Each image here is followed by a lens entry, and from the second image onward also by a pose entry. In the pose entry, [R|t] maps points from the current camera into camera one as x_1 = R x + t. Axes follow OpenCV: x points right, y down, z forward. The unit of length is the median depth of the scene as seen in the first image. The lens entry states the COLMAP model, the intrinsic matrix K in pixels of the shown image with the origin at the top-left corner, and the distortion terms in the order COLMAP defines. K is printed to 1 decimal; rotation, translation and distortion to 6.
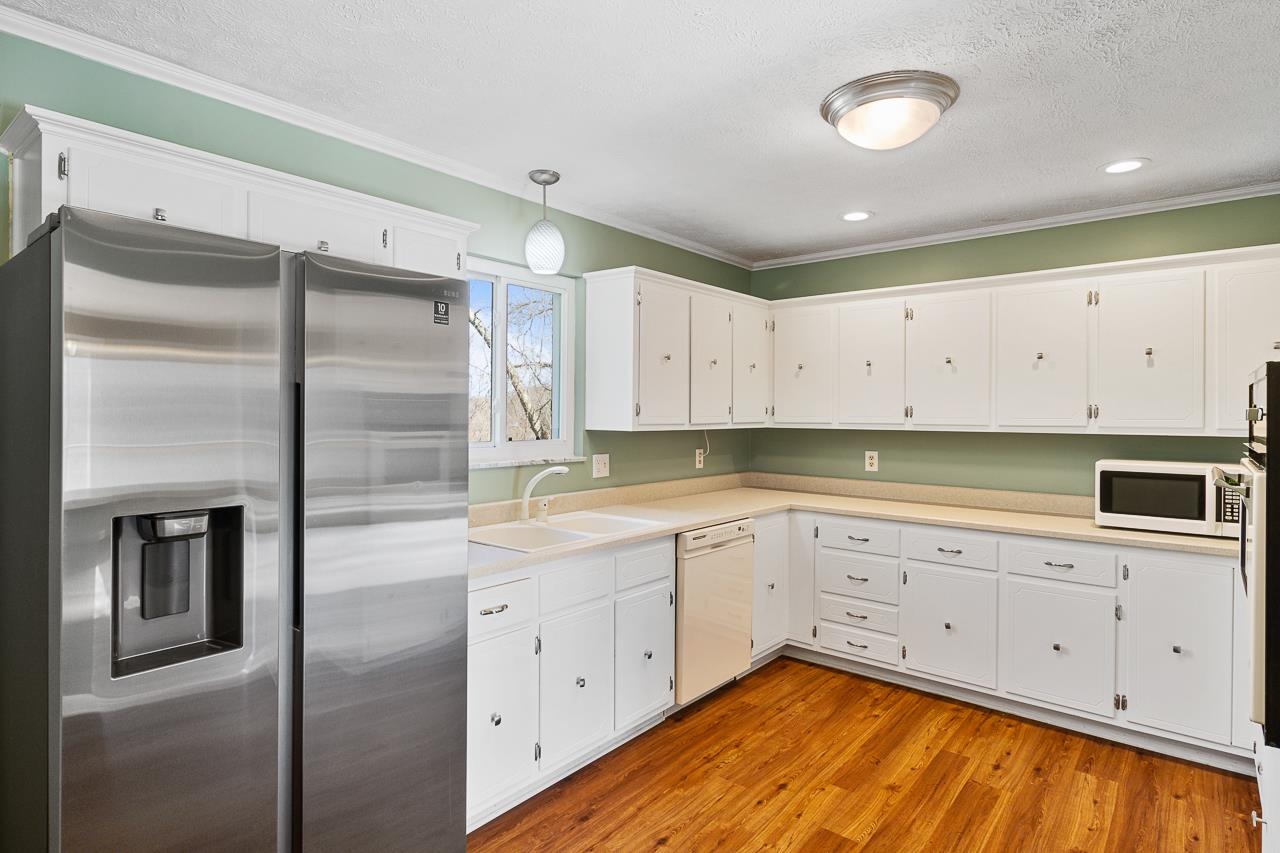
lens RADIAL K [[674.4, 0, 639.4], [0, 674.4, 418.9], [0, 0, 1]] dist [0.003176, 0.000242]
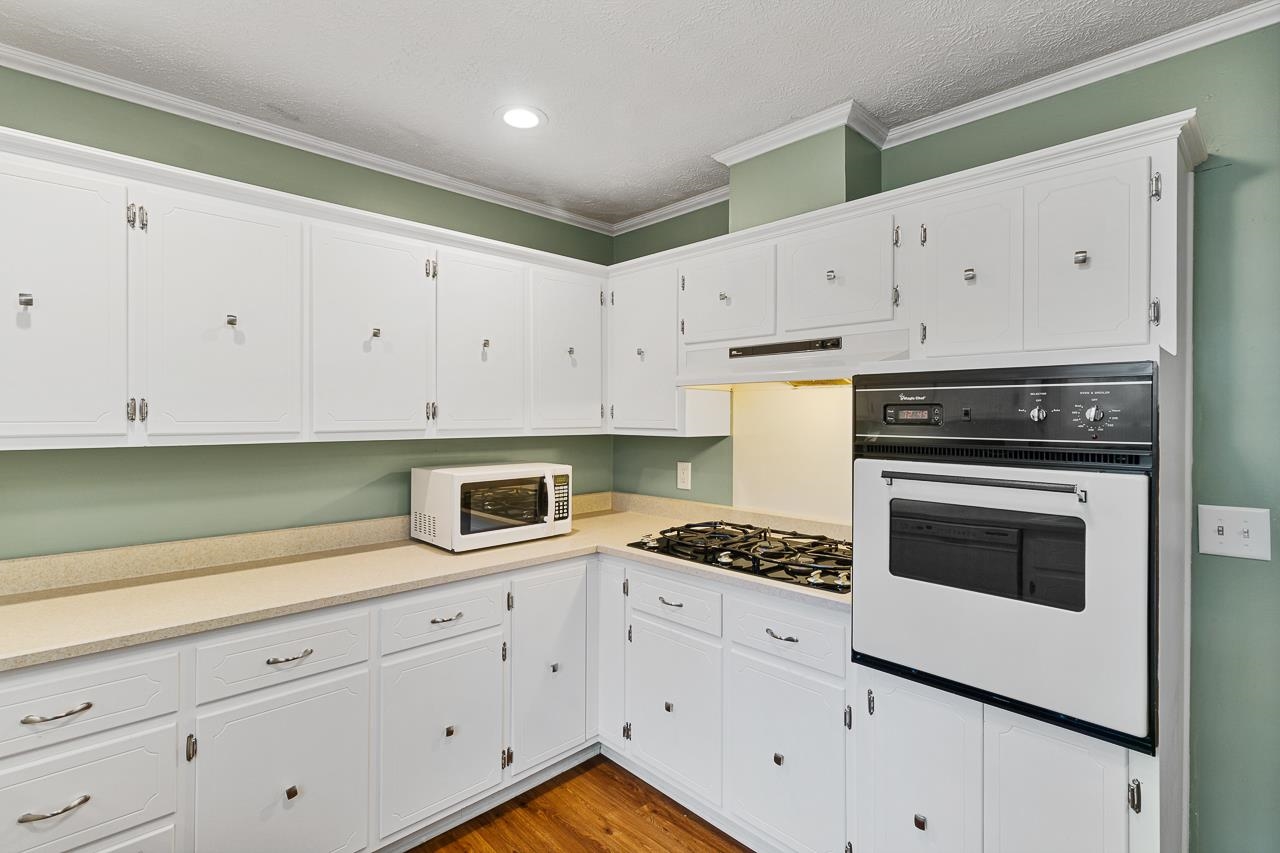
lens RADIAL K [[597.4, 0, 637.3], [0, 597.4, 413.2], [0, 0, 1]] dist [0.001028, 0.001072]
pose [[0.111014, 0.001091, 0.993818, -0.004652], [0.009835, 0.999949, -0.002196, -0.003733], [-0.993770, 0.010018, 0.110998, 0.628733]]
